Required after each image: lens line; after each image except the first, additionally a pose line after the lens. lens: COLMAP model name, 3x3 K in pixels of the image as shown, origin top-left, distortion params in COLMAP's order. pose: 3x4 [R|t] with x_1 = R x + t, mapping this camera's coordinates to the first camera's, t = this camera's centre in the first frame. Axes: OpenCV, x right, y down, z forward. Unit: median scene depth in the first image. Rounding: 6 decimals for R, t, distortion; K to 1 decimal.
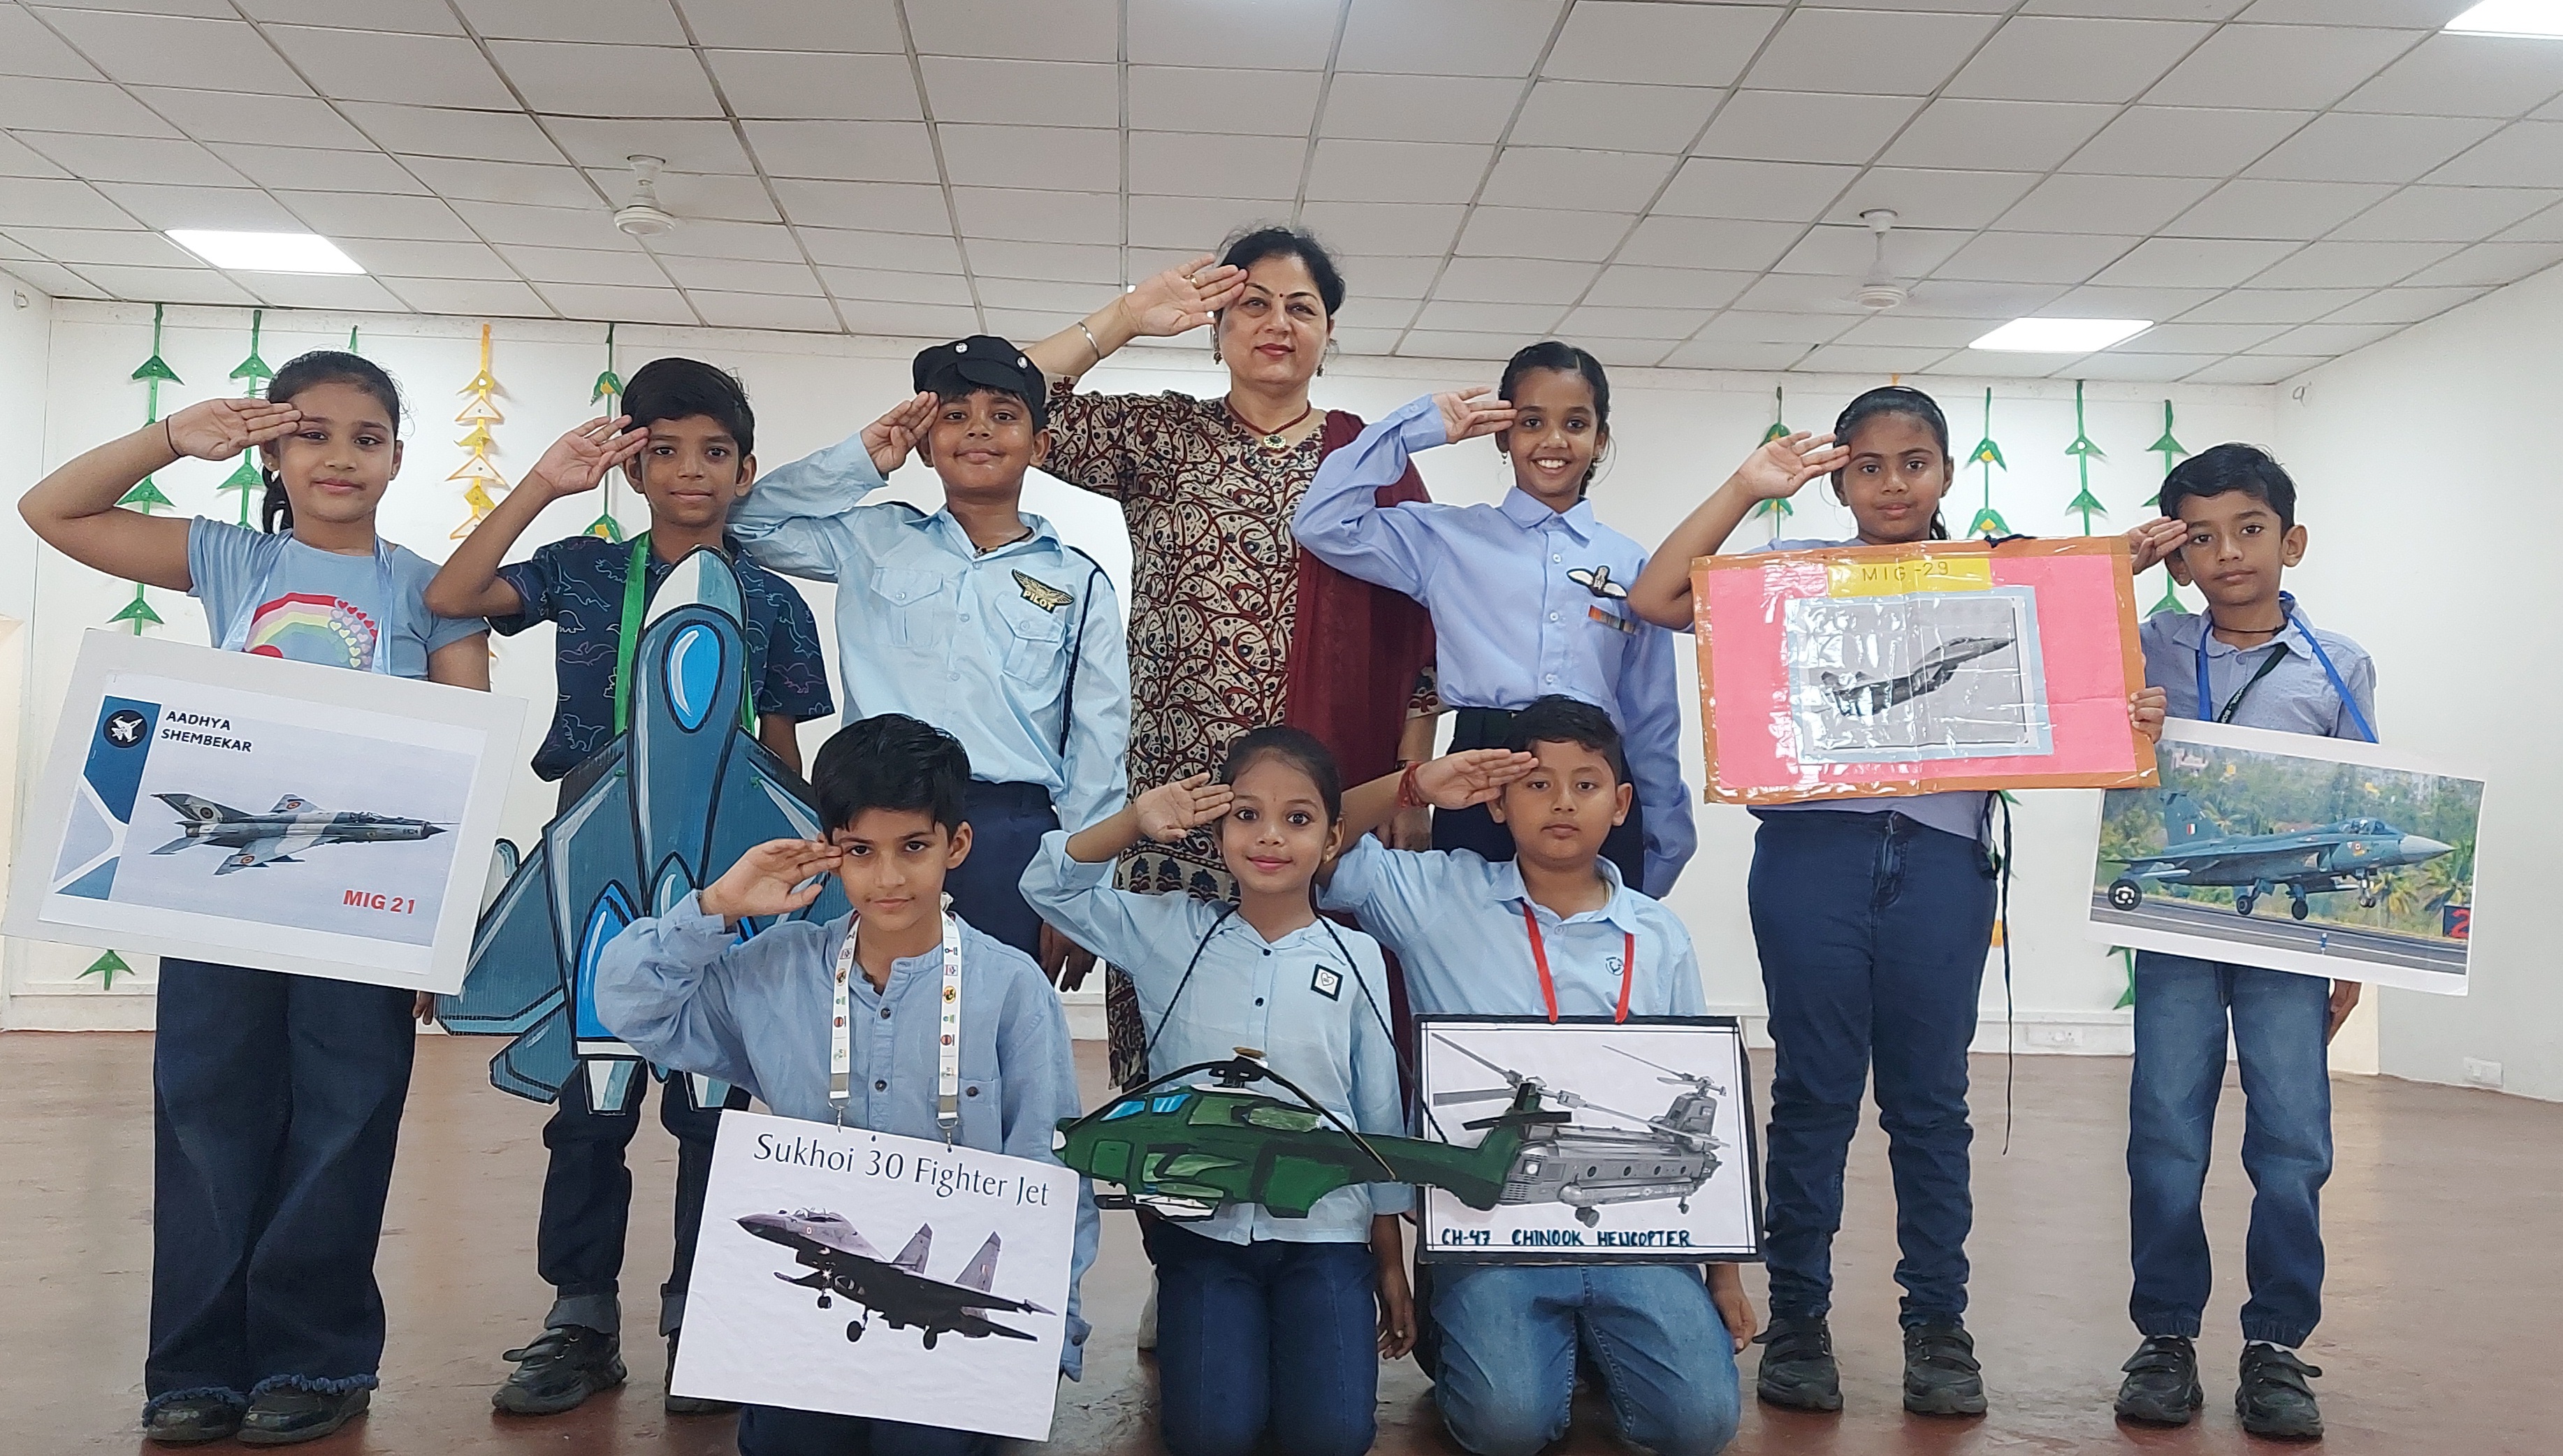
lens RADIAL K [[1777.4, 0, 1292.5], [0, 1777.4, 729.9], [0, 0, 1]] dist [0.007888, -0.000239]
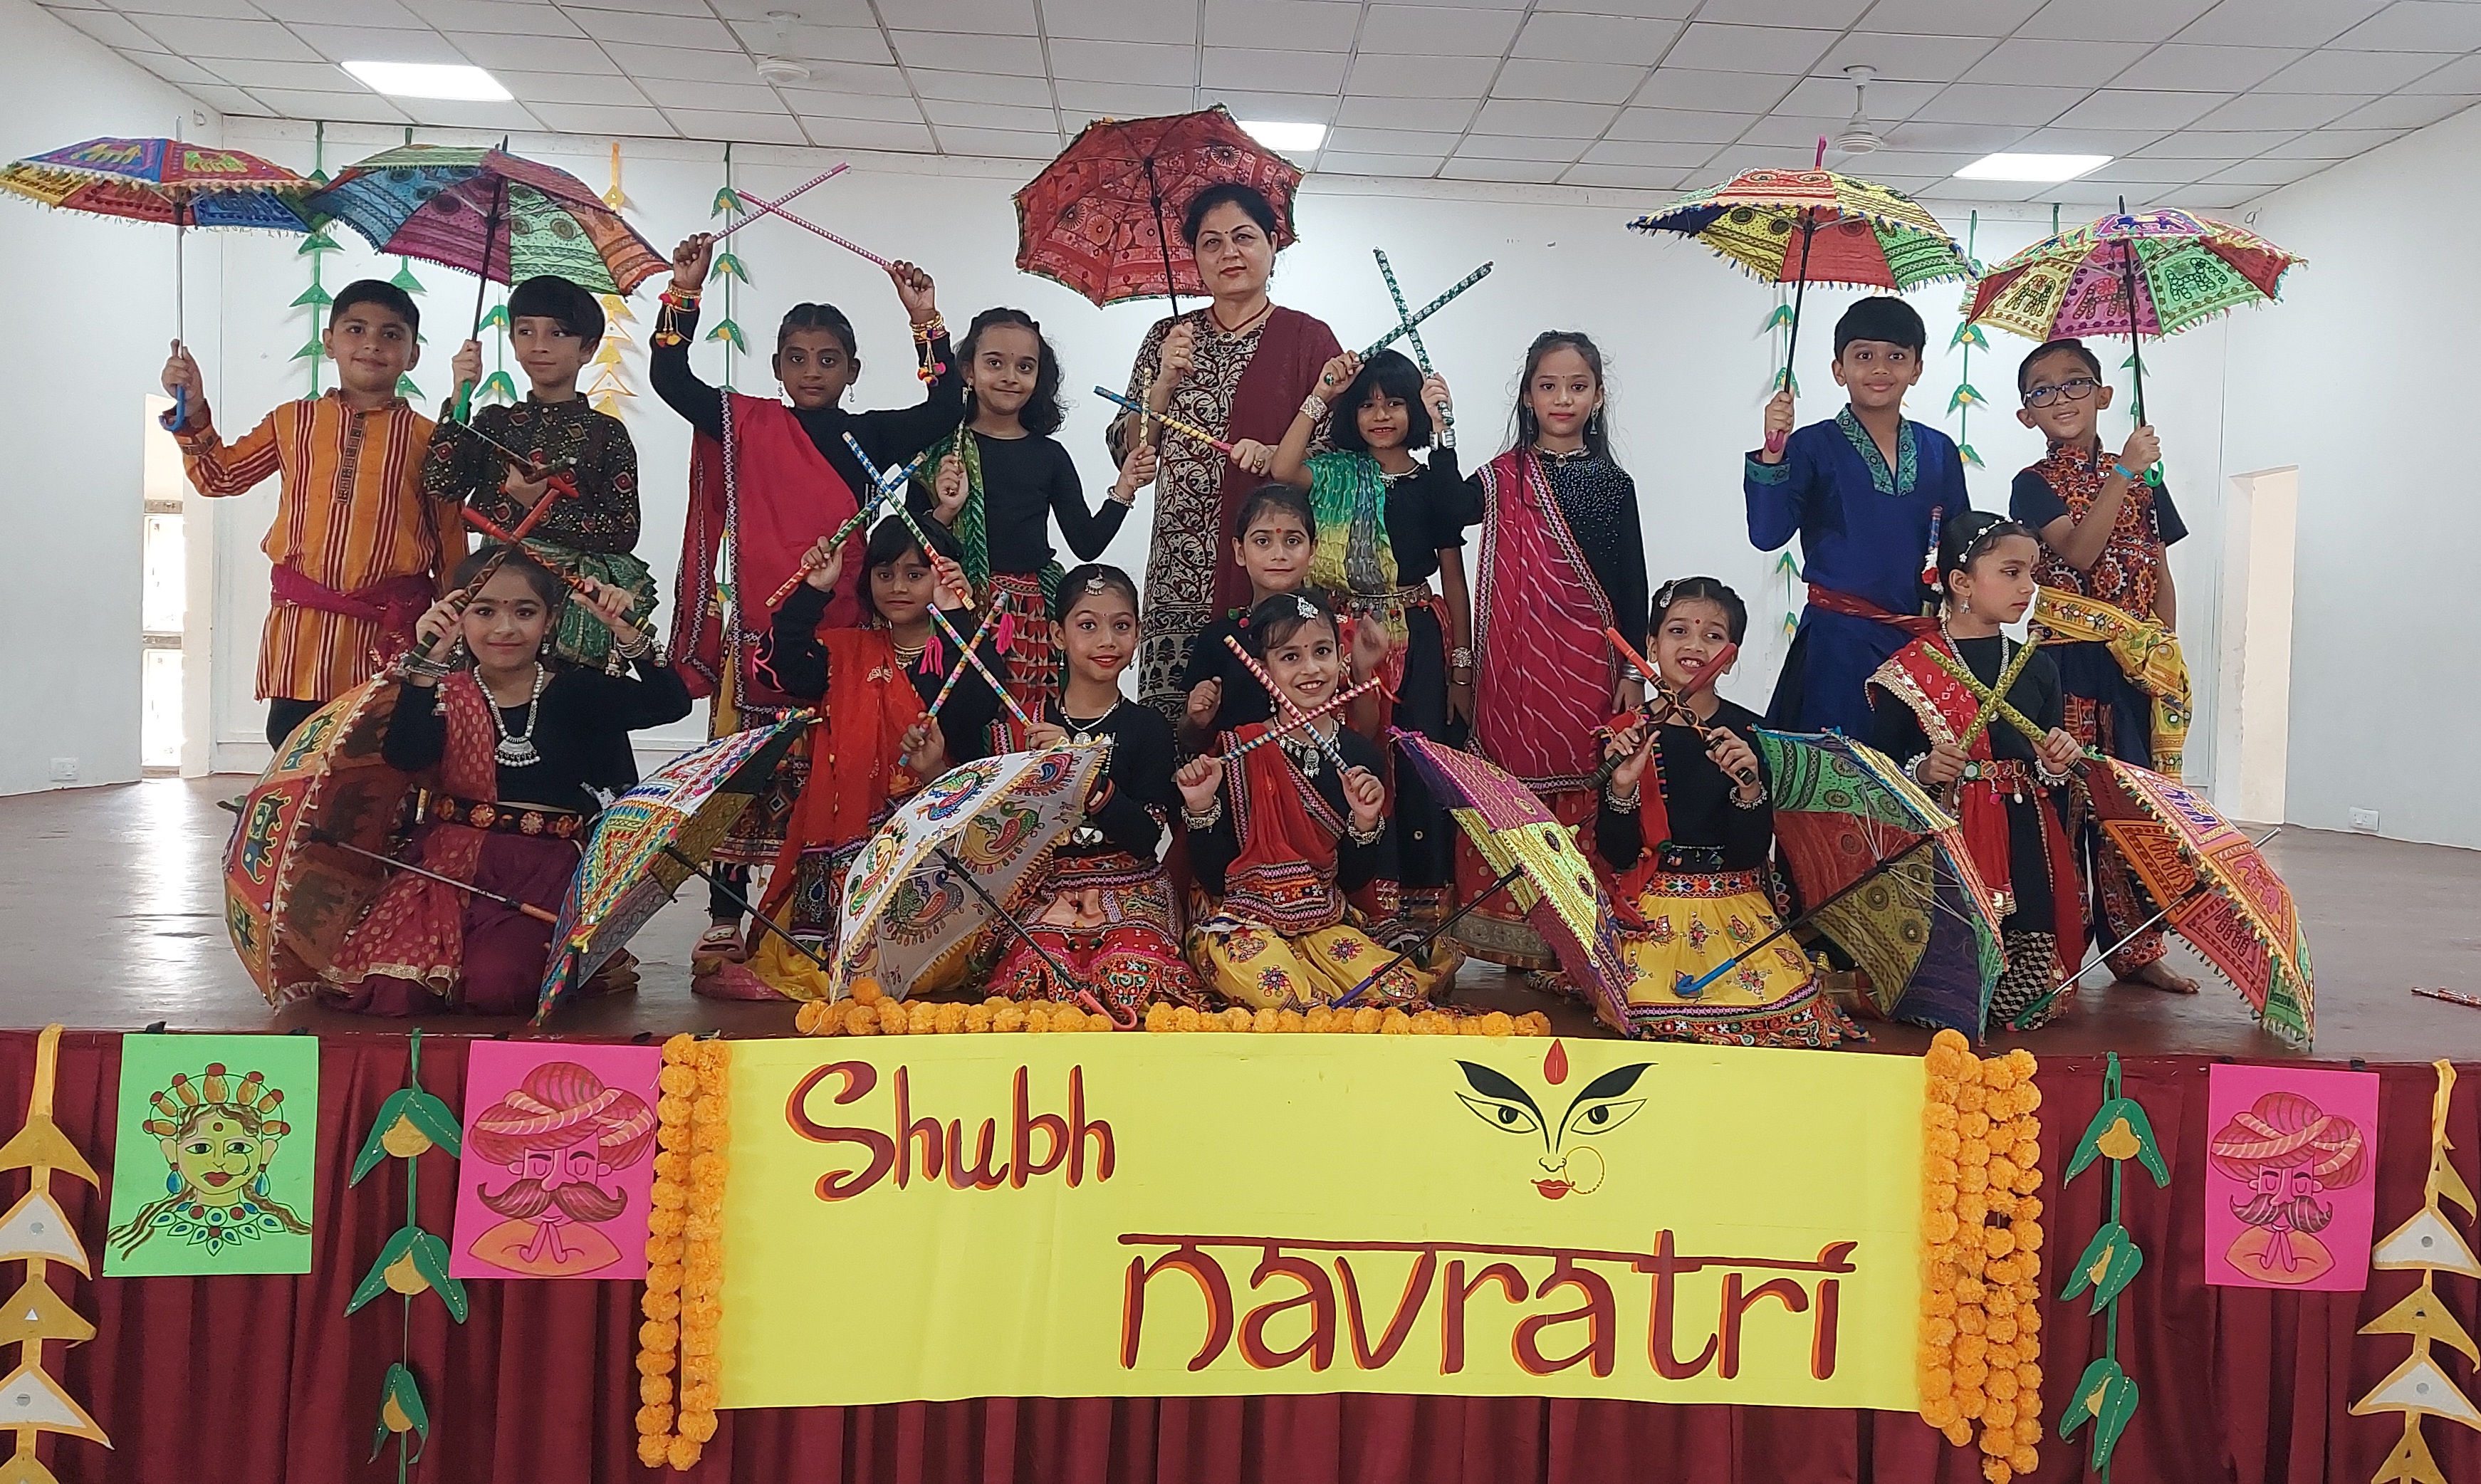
lens RADIAL K [[1902.7, 0, 1244.5], [0, 1902.7, 738.3], [0, 0, 1]] dist [0.039194, 0.001071]
pose [[0.998875, 0.010834, -0.046157, -0.003977], [-0.005214, 0.992738, 0.120184, -0.006889], [0.047124, -0.119808, 0.991678, -0.236270]]
